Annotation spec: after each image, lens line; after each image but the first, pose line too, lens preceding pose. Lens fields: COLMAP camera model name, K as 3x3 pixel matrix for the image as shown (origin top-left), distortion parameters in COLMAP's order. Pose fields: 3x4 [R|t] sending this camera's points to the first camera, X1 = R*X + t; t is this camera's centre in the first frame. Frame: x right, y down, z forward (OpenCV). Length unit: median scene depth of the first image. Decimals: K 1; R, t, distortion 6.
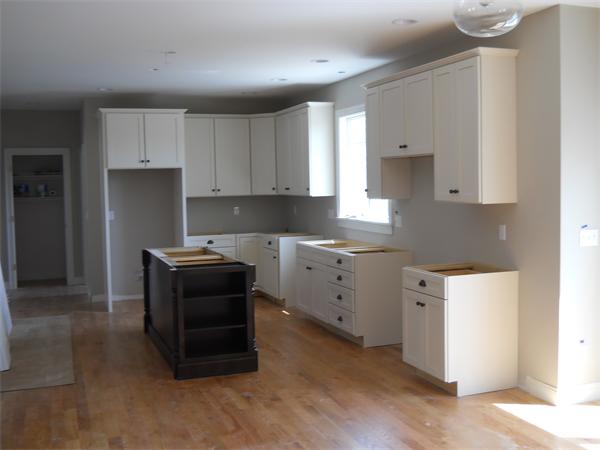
lens RADIAL K [[668.9, 0, 300.0], [0, 668.9, 225.0], [0, 0, 1]] dist [-0.049641, 0.007523]
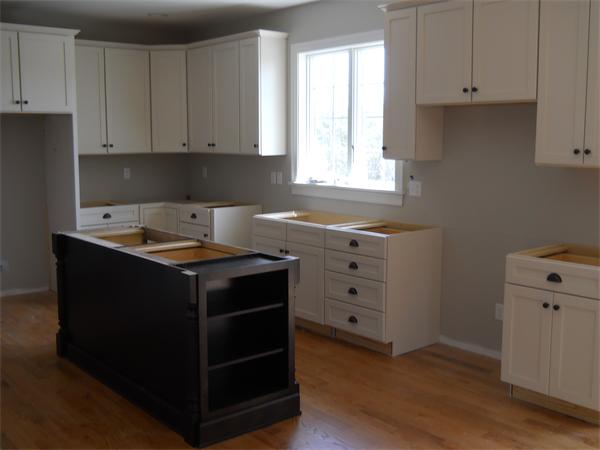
lens RADIAL K [[668.9, 0, 300.0], [0, 668.9, 225.0], [0, 0, 1]] dist [-0.049641, 0.007523]
pose [[0.942924, -0.024664, 0.332093, -0.202186], [0.004413, 0.998091, 0.061596, -0.010189], [-0.332978, -0.056615, 0.941233, 0.266335]]
